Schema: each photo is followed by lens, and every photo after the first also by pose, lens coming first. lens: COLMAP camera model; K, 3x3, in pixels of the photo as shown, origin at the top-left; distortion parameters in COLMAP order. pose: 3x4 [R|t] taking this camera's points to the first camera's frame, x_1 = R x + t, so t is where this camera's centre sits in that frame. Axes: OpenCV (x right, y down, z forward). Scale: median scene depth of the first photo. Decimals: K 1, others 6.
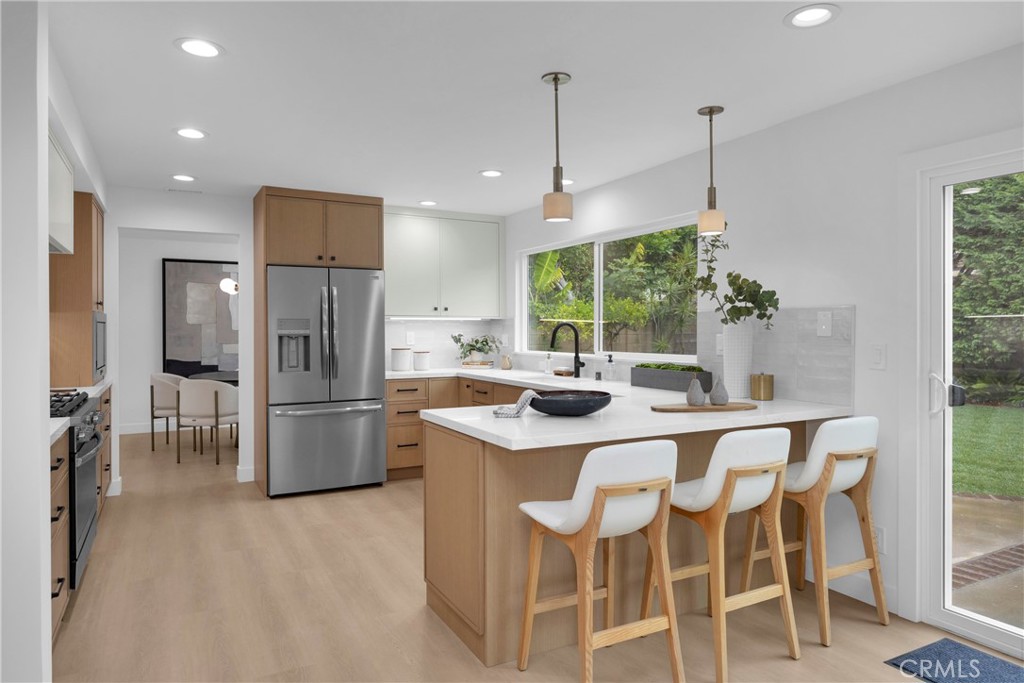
lens RADIAL K [[632.6, 0, 512.2], [0, 632.6, 352.1], [0, 0, 1]] dist [0.003770, 0.000133]
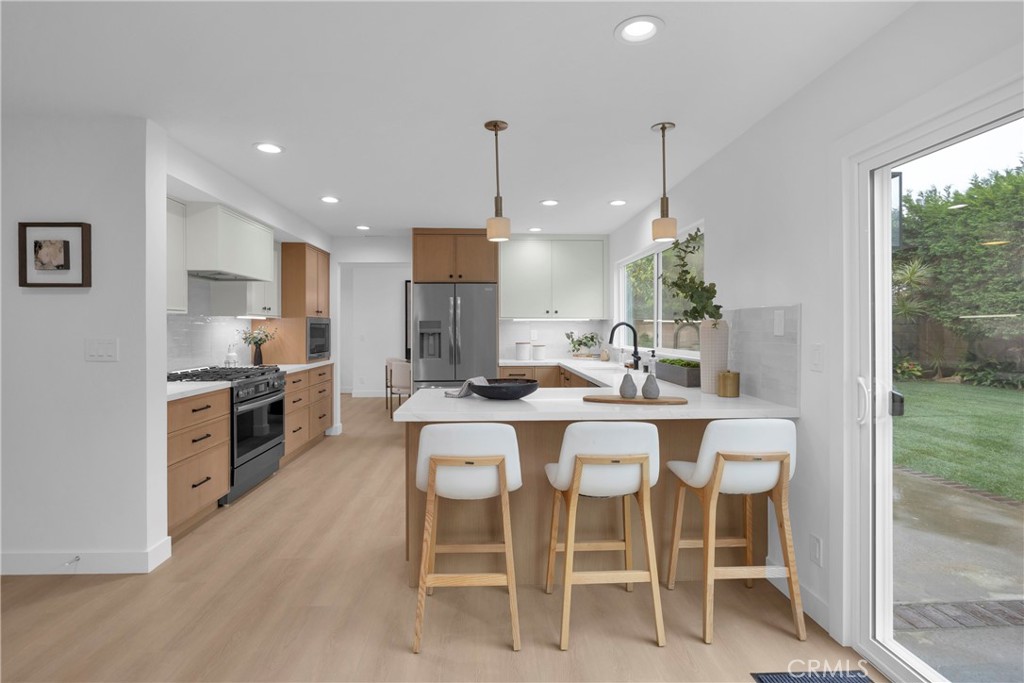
lens RADIAL K [[500.3, 0, 512.0], [0, 500.3, 341.5], [0, 0, 1]] dist [-0.004257, -0.000403]
pose [[0.902324, 0.010746, -0.430925, 0.287384], [-0.014264, 0.999886, -0.004934, -0.003636], [0.430822, 0.010599, 0.902374, 0.075483]]
